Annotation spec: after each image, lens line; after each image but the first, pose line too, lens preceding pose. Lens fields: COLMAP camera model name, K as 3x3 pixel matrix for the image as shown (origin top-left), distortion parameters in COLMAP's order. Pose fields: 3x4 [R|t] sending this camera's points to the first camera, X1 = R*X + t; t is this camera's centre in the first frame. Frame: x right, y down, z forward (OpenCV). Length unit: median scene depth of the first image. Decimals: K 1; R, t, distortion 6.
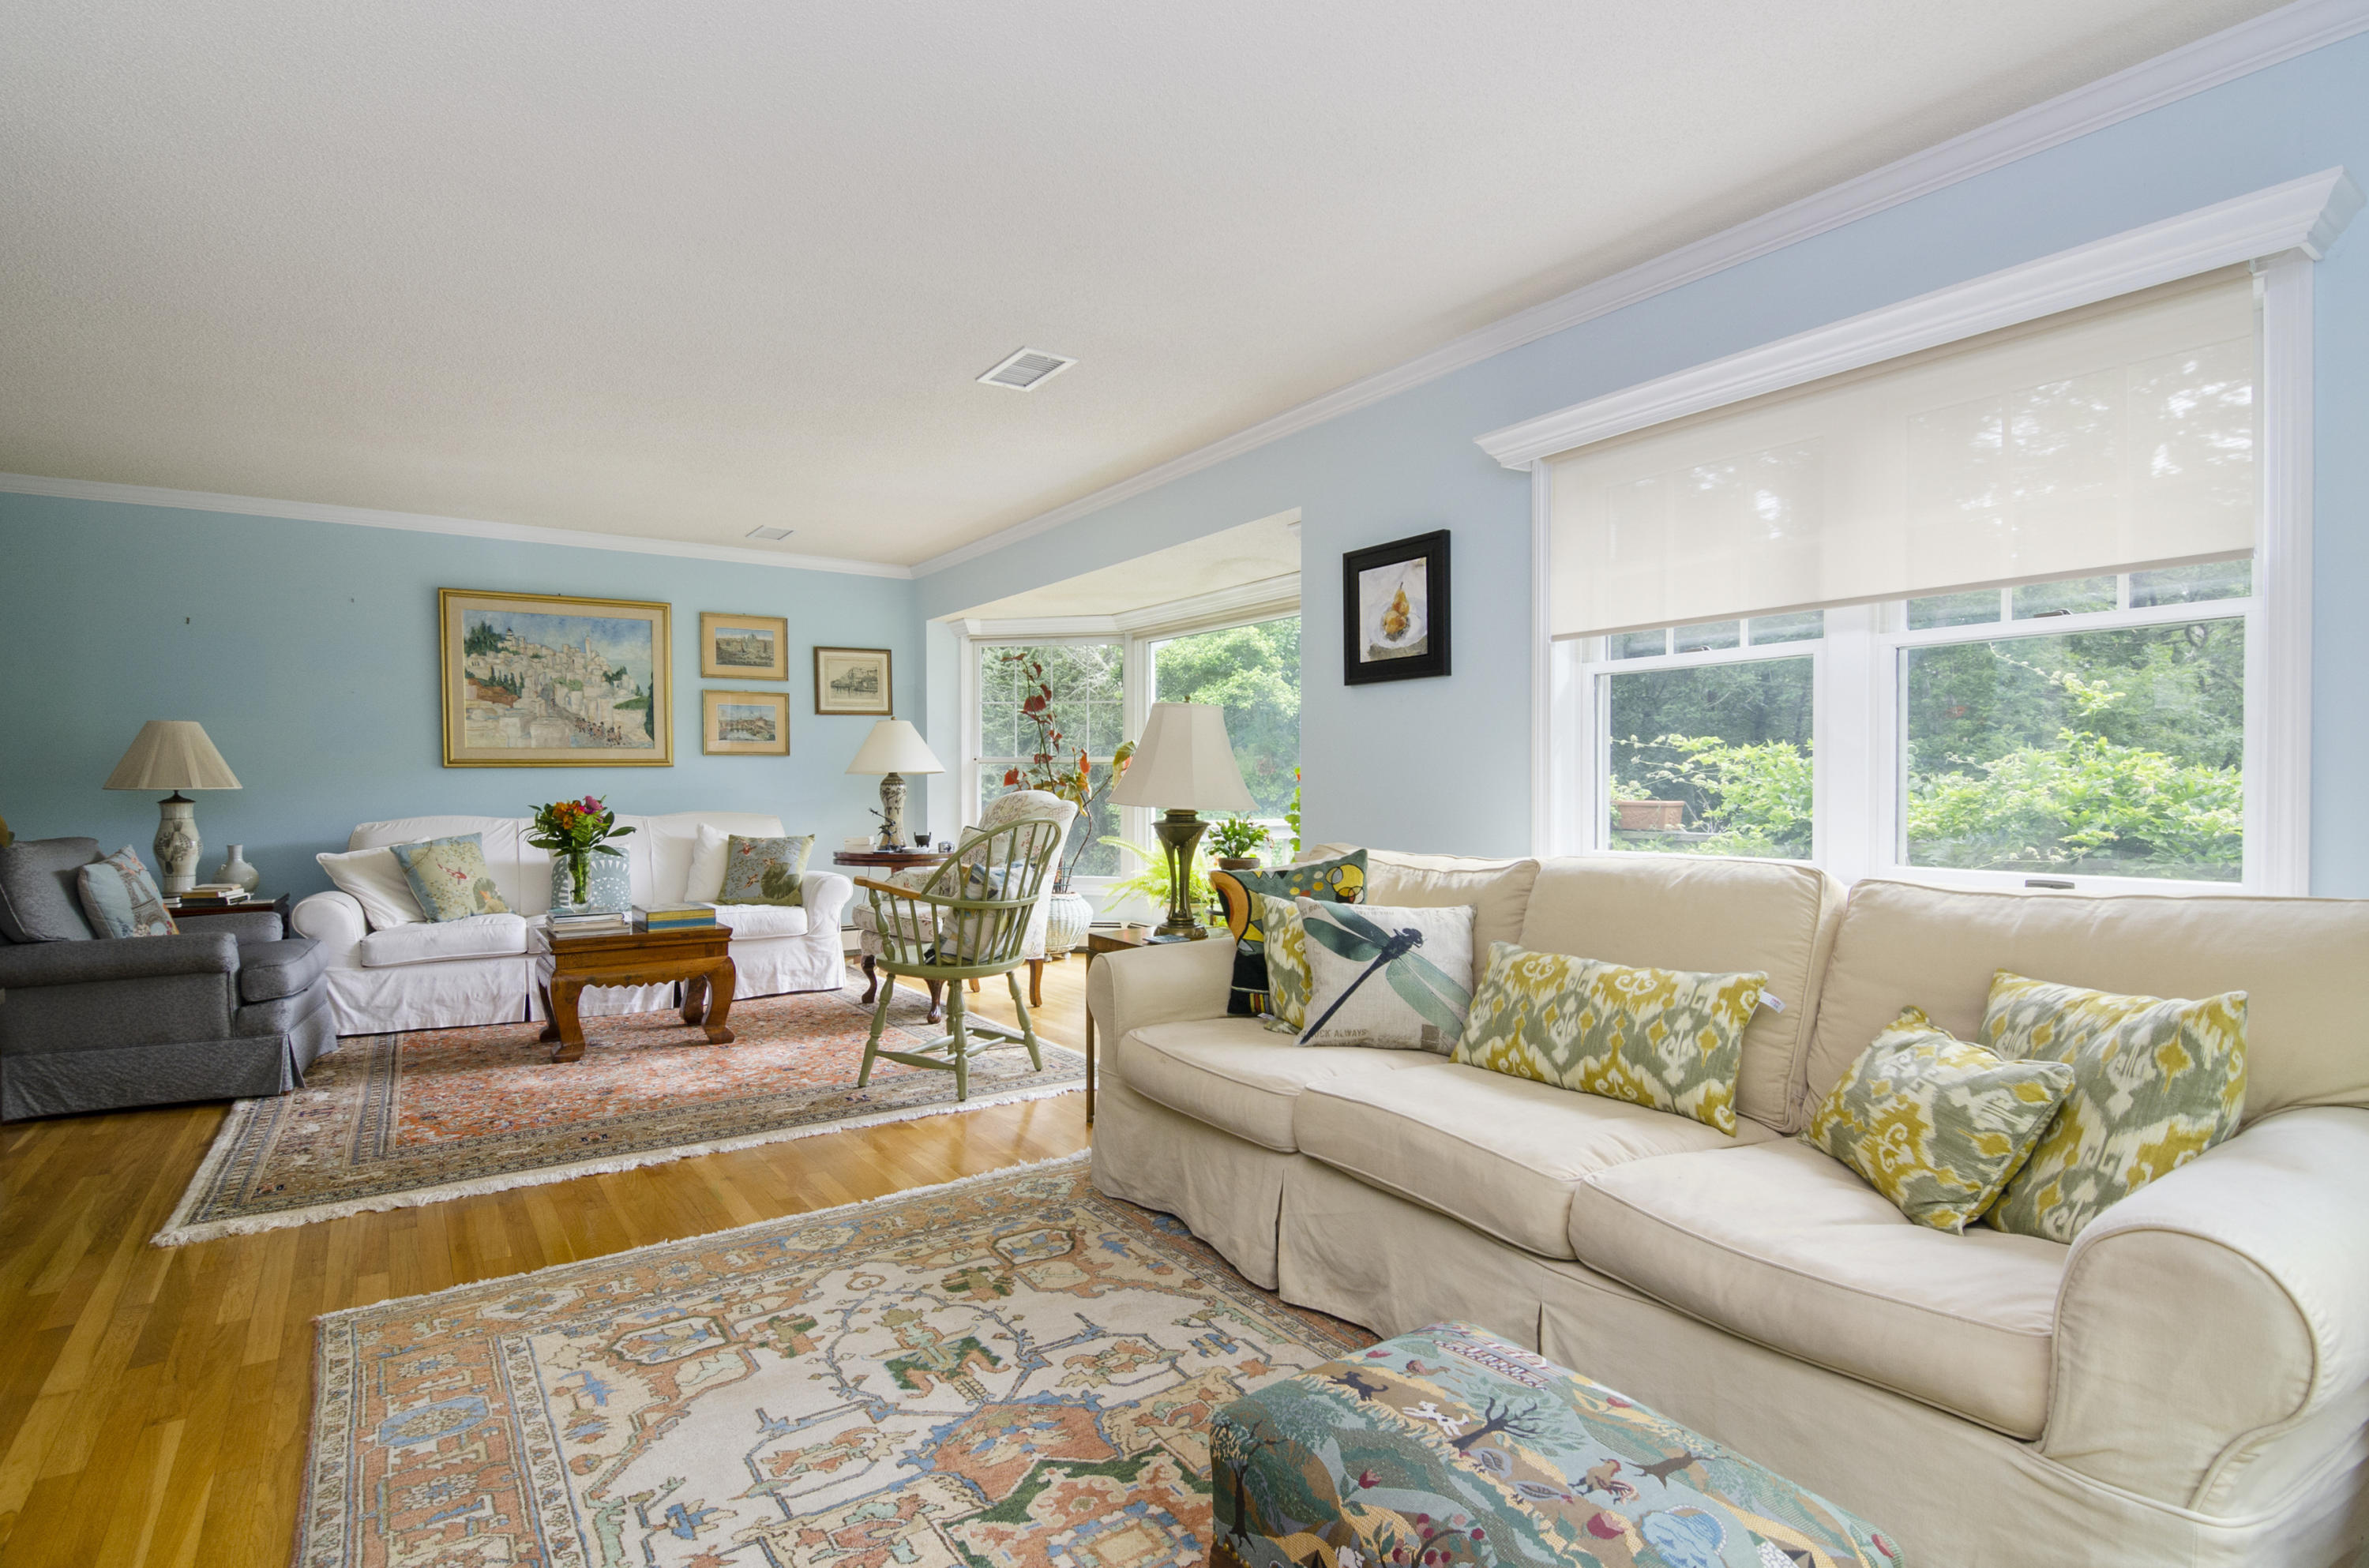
lens RADIAL K [[1152.3, 0, 1184.5], [0, 1152.3, 784.0], [0, 0, 1]] dist [-0.021892, -0.000900]
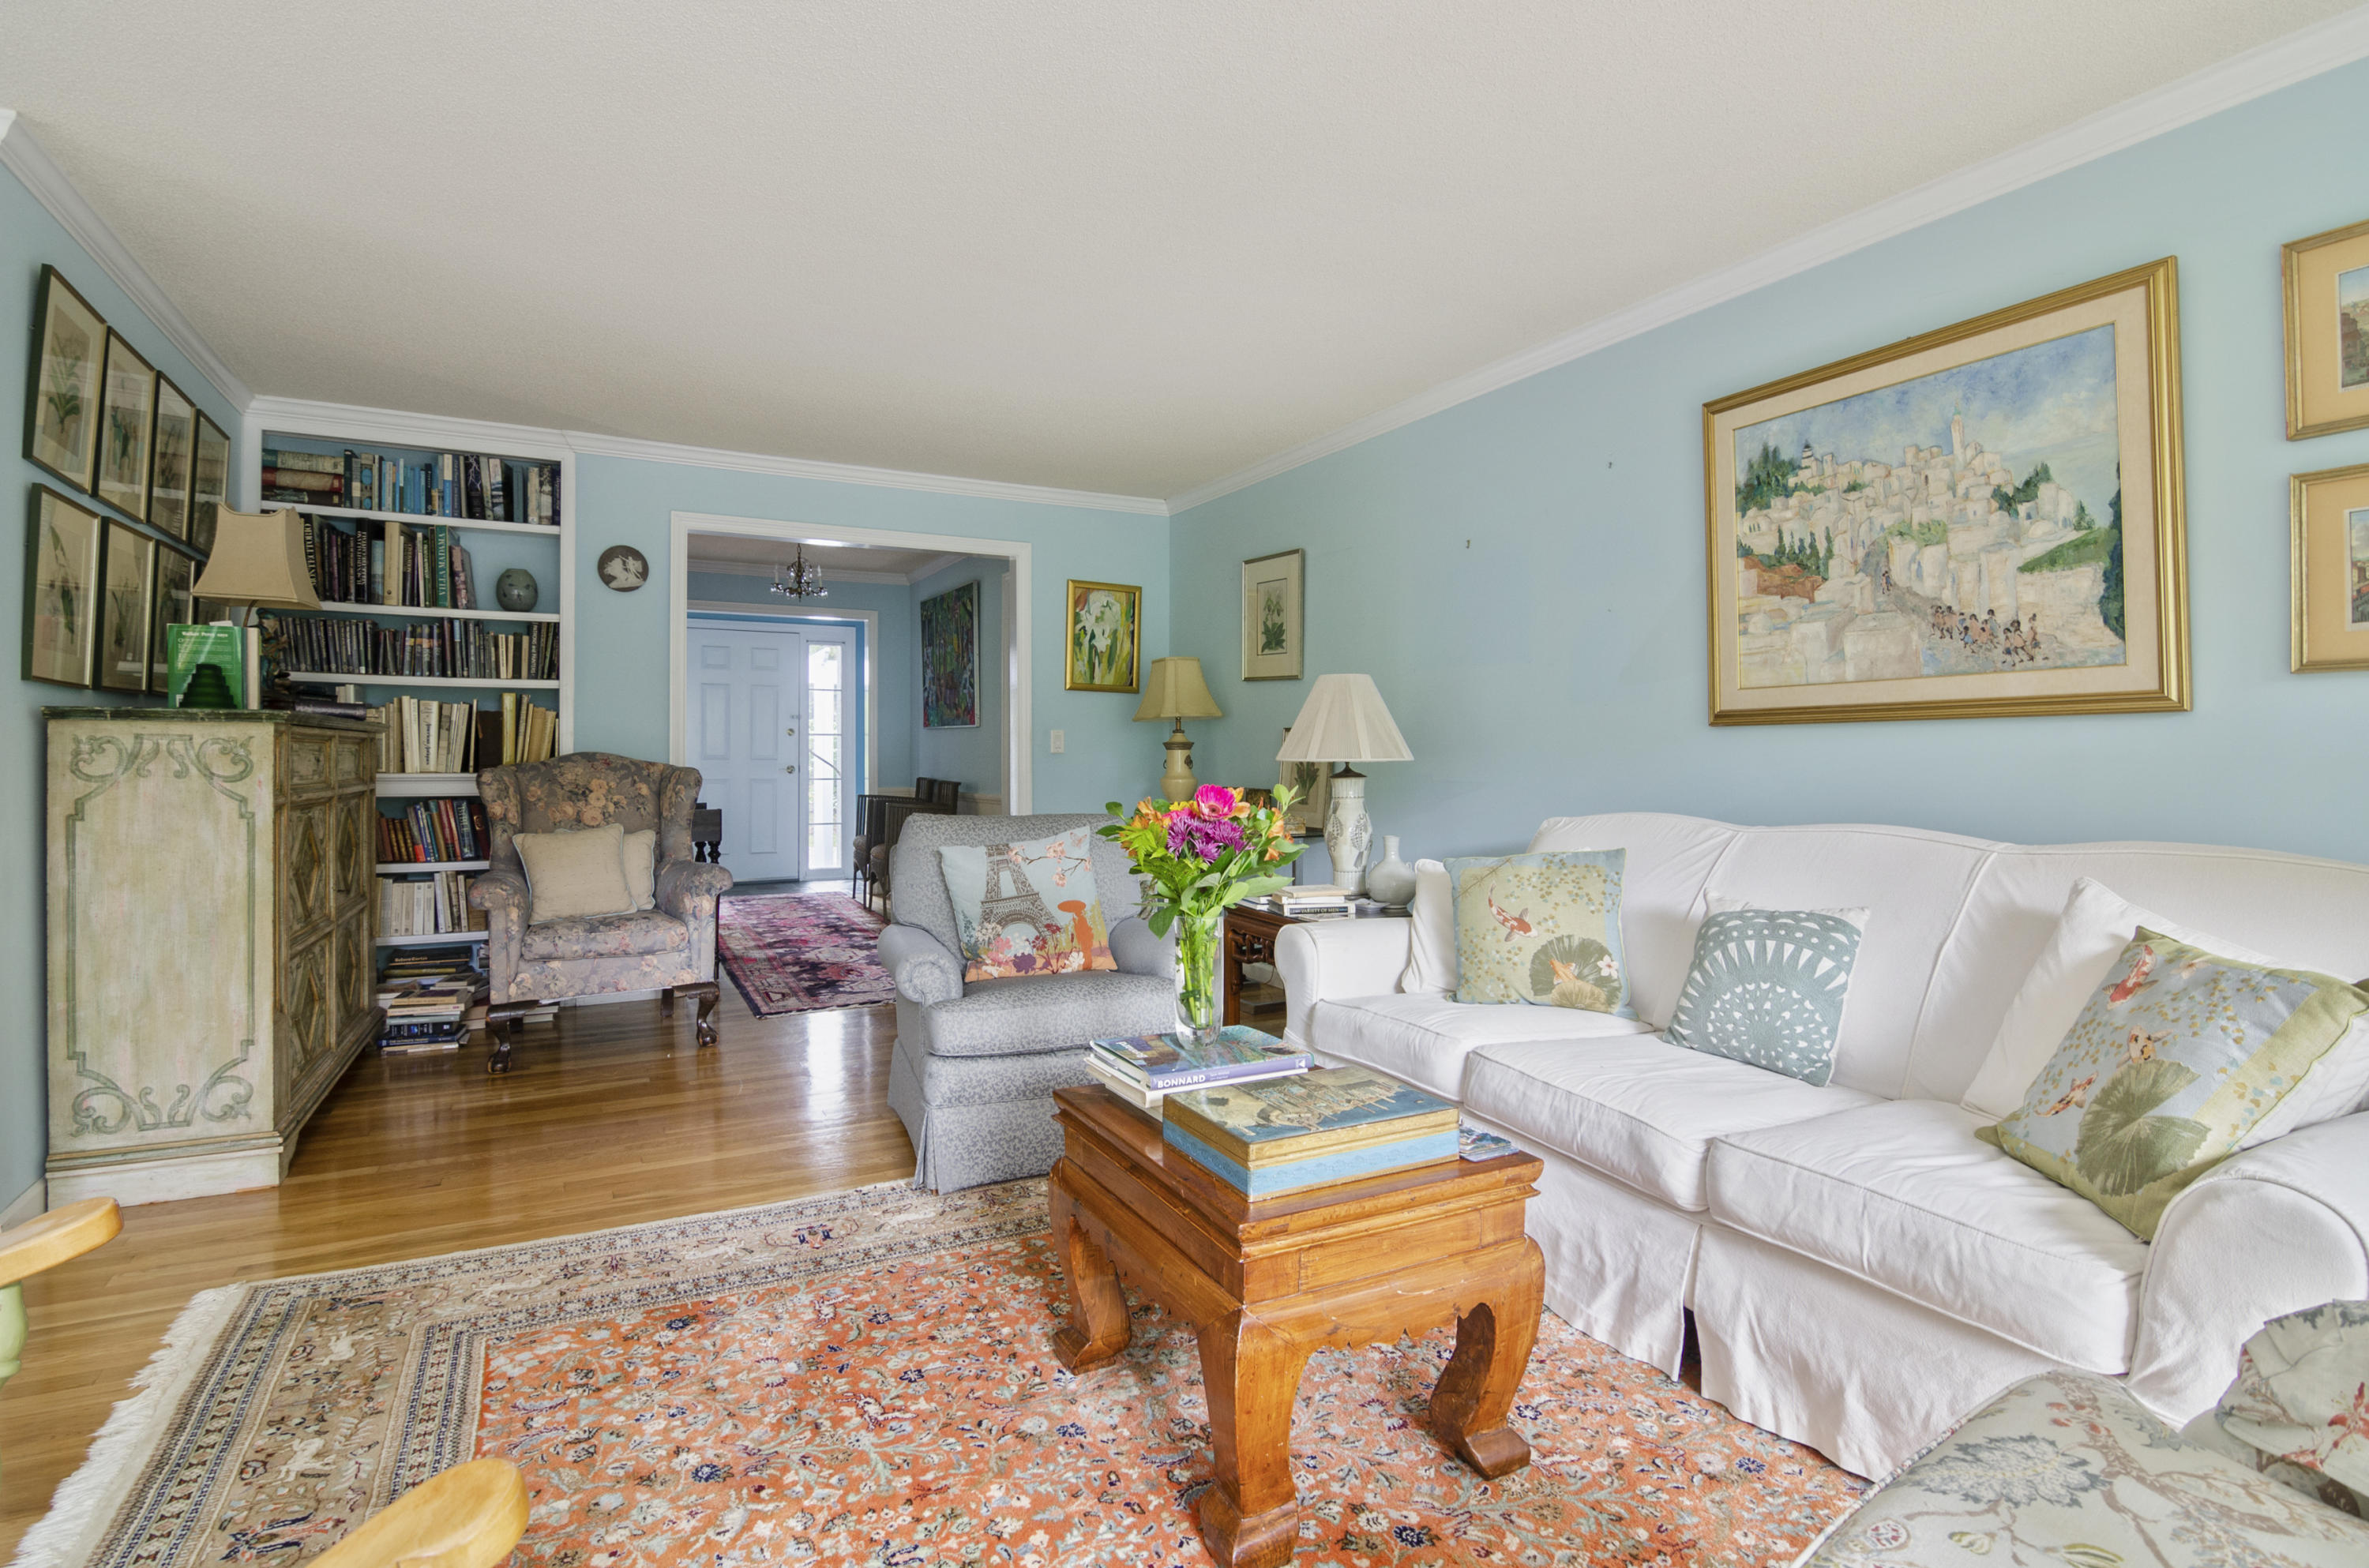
lens RADIAL K [[1152.3, 0, 1184.5], [0, 1152.3, 784.0], [0, 0, 1]] dist [-0.021892, -0.000900]
pose [[-0.105313, 0.028010, -0.994045, -0.128656], [-0.002130, 0.999595, 0.028392, -0.003164], [0.994437, 0.005107, -0.105211, 1.551313]]
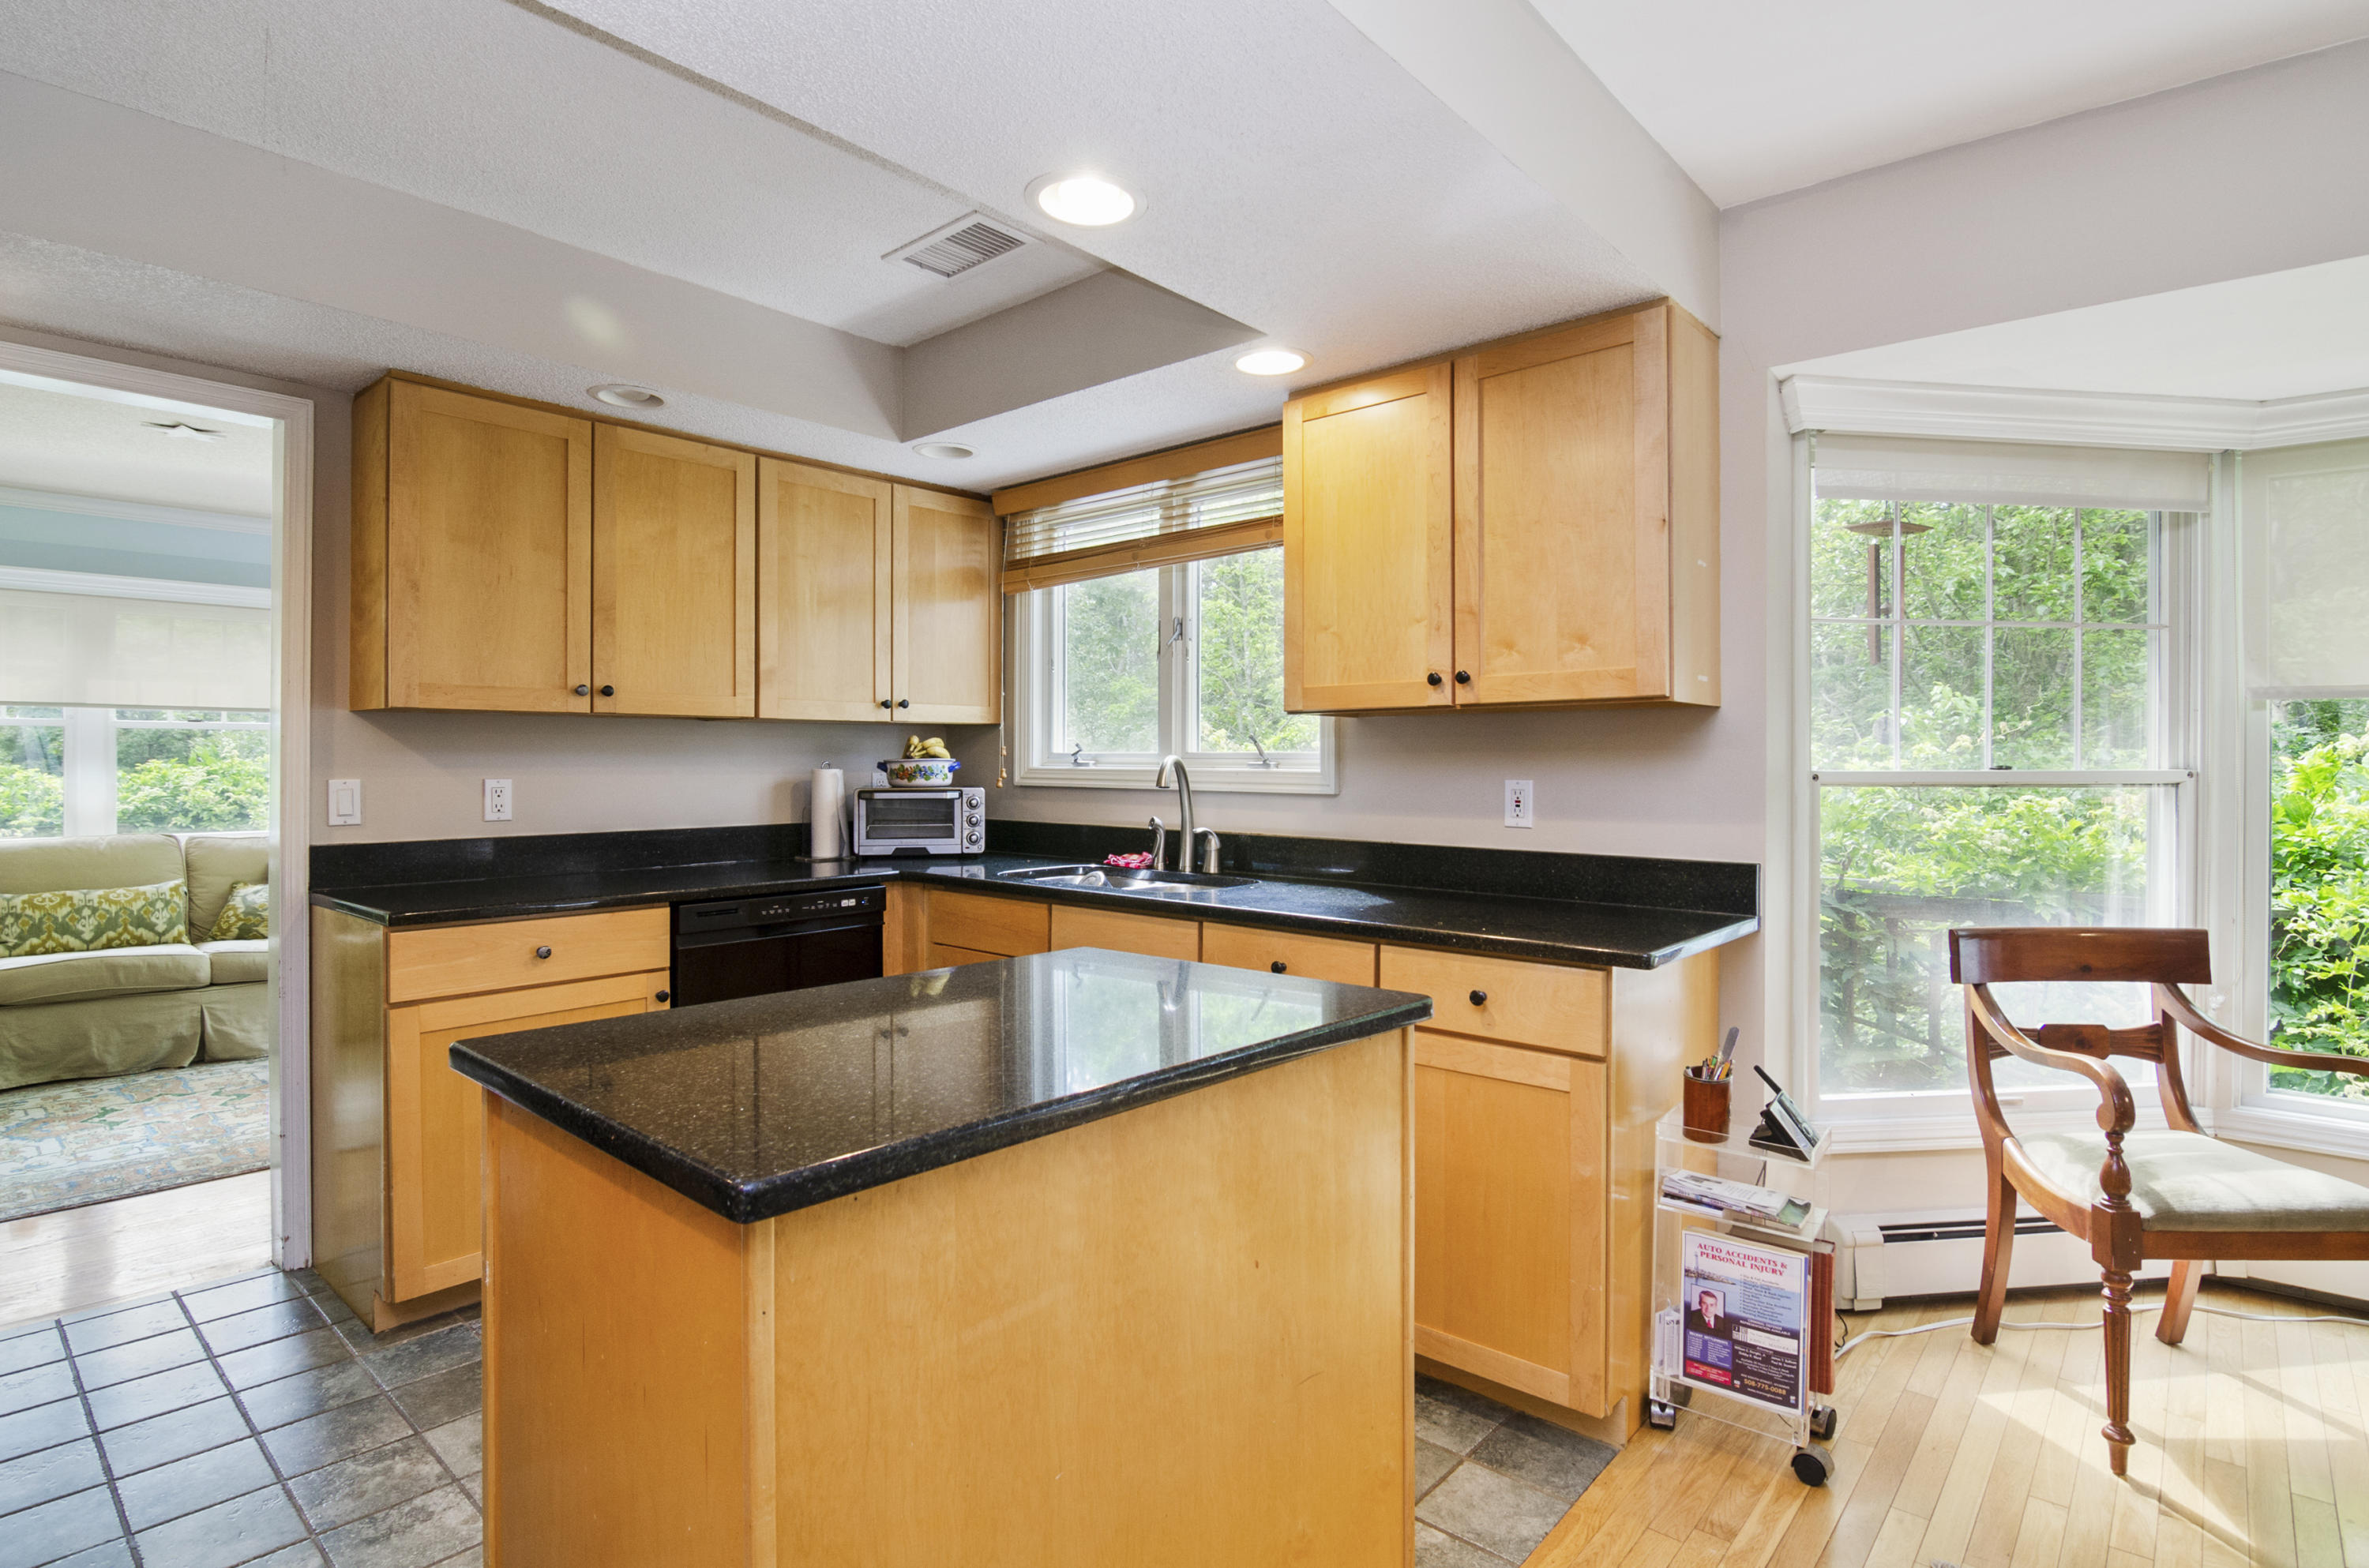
lens RADIAL K [[1168.9, 0, 1193.8], [0, 1168.9, 770.9], [0, 0, 1]] dist [-0.012995, -0.000247]
pose [[-0.243551, -0.001675, 0.969887, -1.606821], [0.003658, 0.999990, 0.002646, -0.037903], [-0.969881, 0.004192, -0.243542, -0.298465]]
